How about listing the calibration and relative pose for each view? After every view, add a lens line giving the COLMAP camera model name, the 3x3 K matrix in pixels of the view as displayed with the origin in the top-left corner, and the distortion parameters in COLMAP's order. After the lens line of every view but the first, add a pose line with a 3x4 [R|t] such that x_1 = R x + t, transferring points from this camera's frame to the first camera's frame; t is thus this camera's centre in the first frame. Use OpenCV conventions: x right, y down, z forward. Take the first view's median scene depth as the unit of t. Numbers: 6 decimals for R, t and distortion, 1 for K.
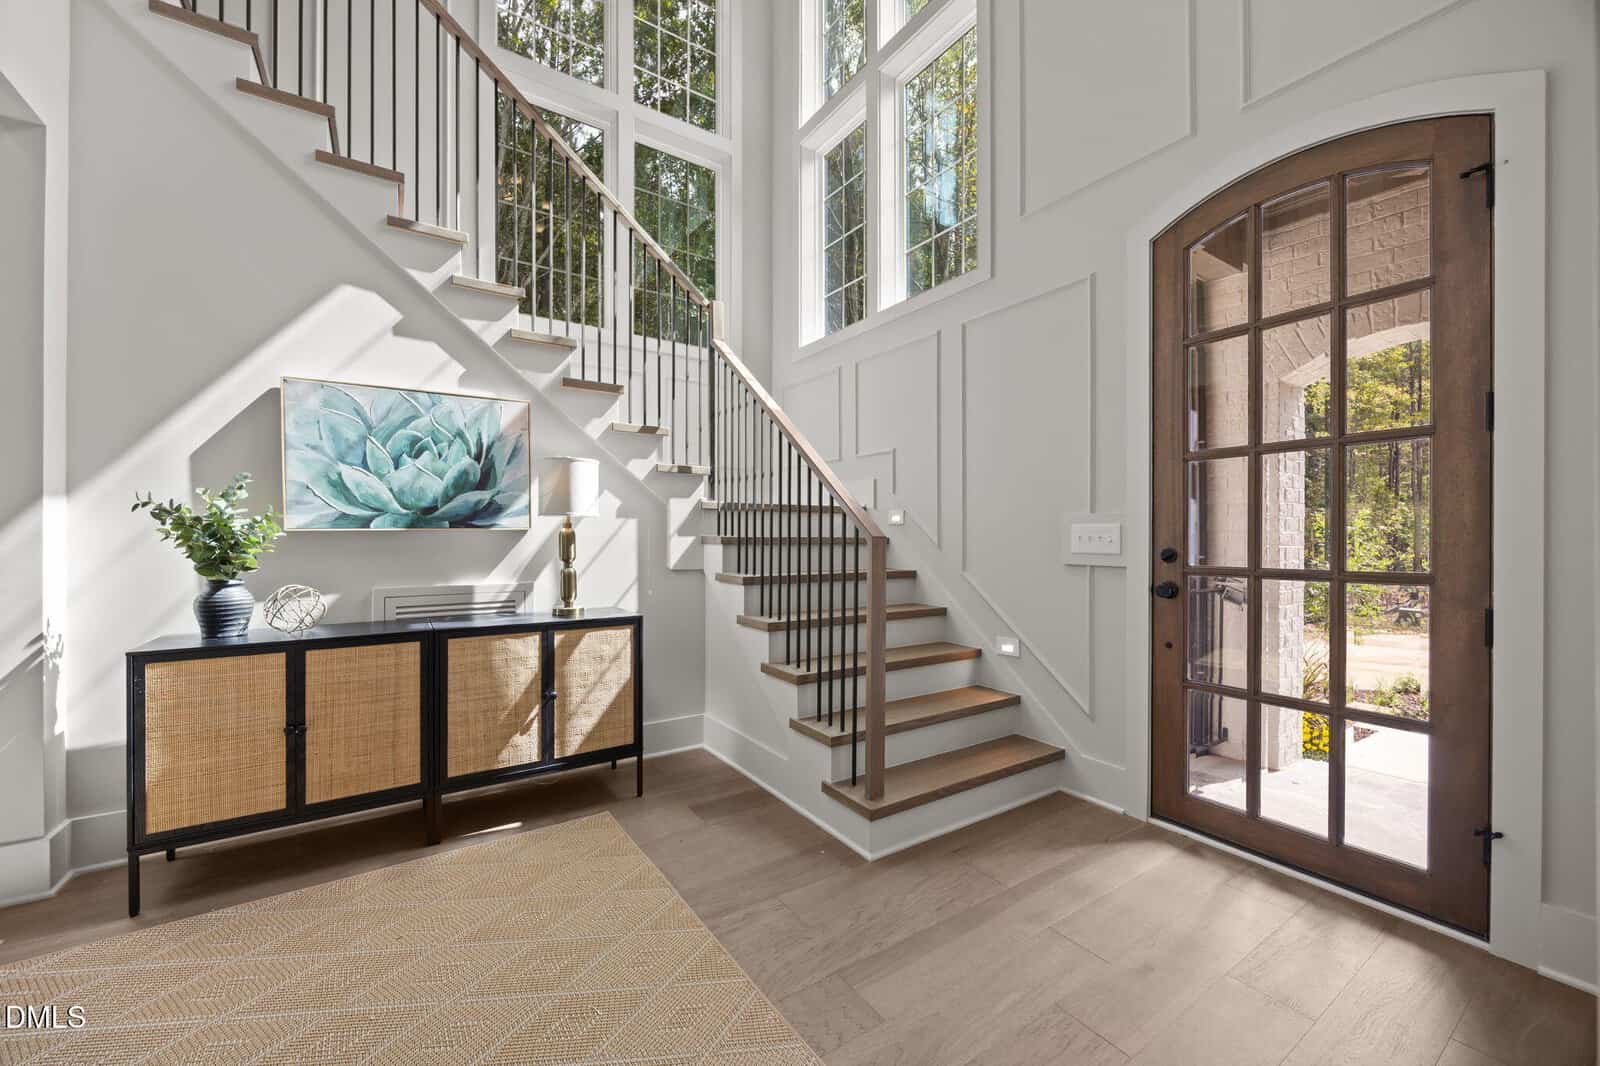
lens RADIAL K [[613.5, 0, 796.7], [0, 613.5, 533.9], [0, 0, 1]] dist [-0.000307, 0.000084]
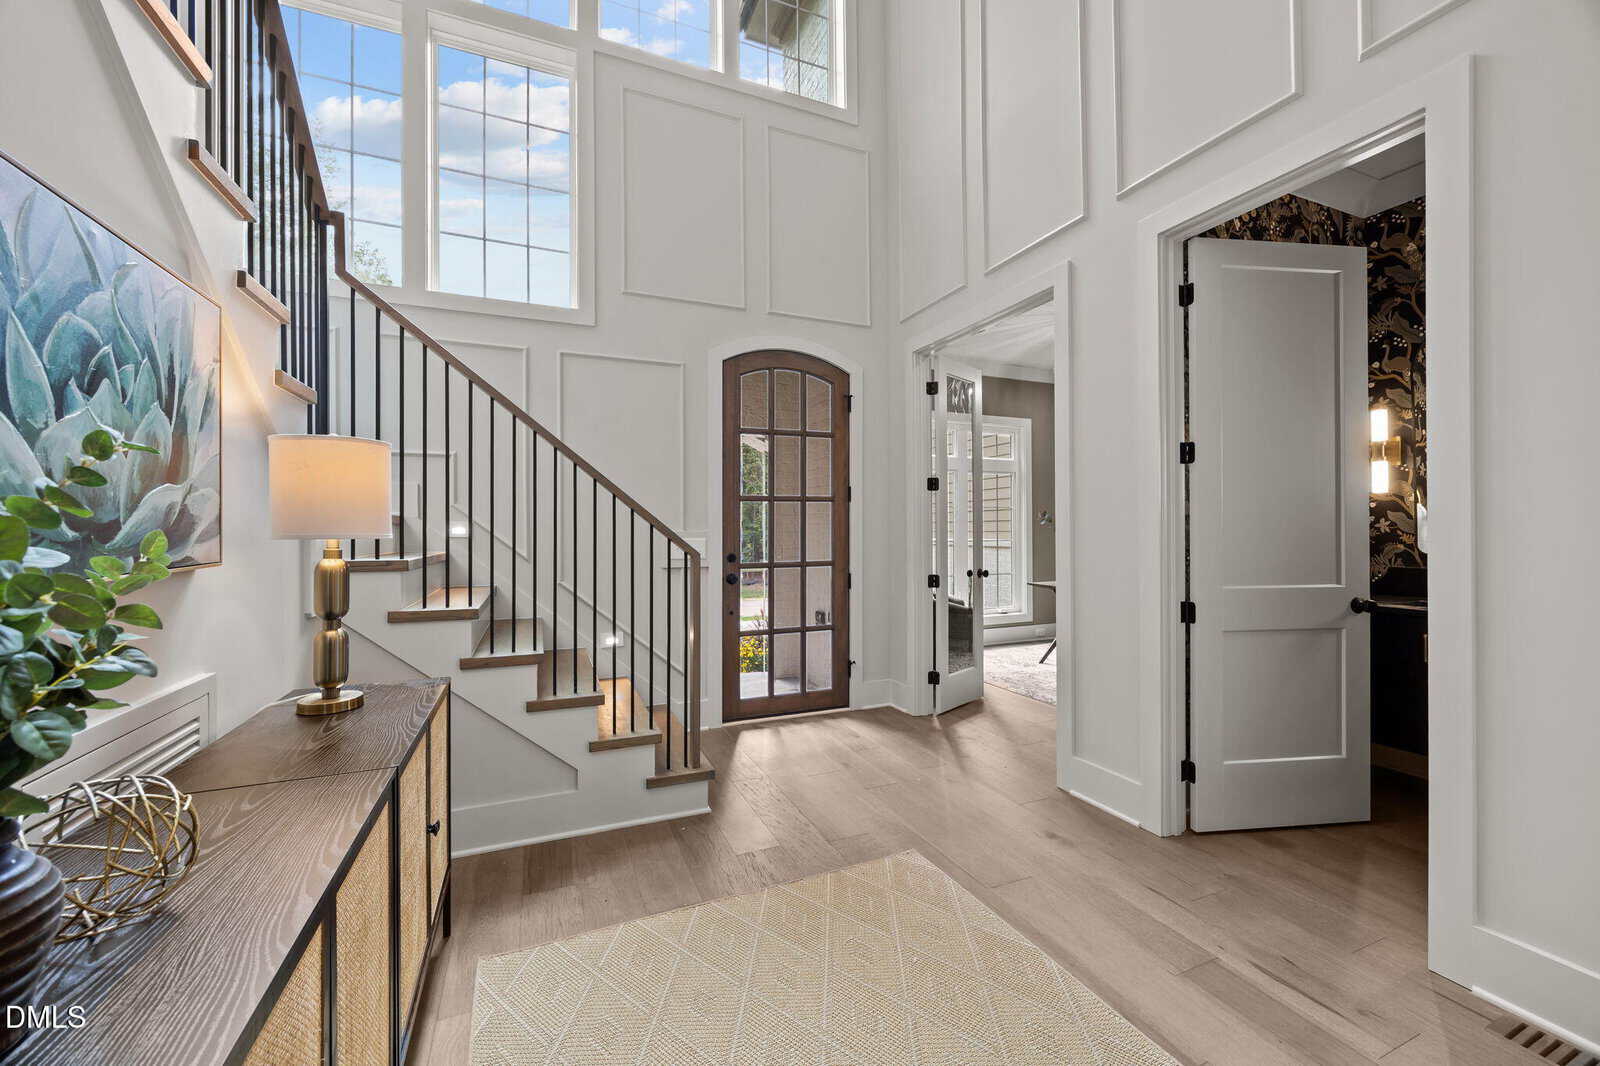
lens RADIAL K [[613.5, 0, 796.7], [0, 613.5, 529.6], [0, 0, 1]] dist [-0.000307, 0.000084]
pose [[0.180556, -0.000402, 0.983565, -0.992635], [0.003470, 0.999994, -0.000229, -0.041454], [-0.983558, 0.003454, 0.180557, 0.544653]]
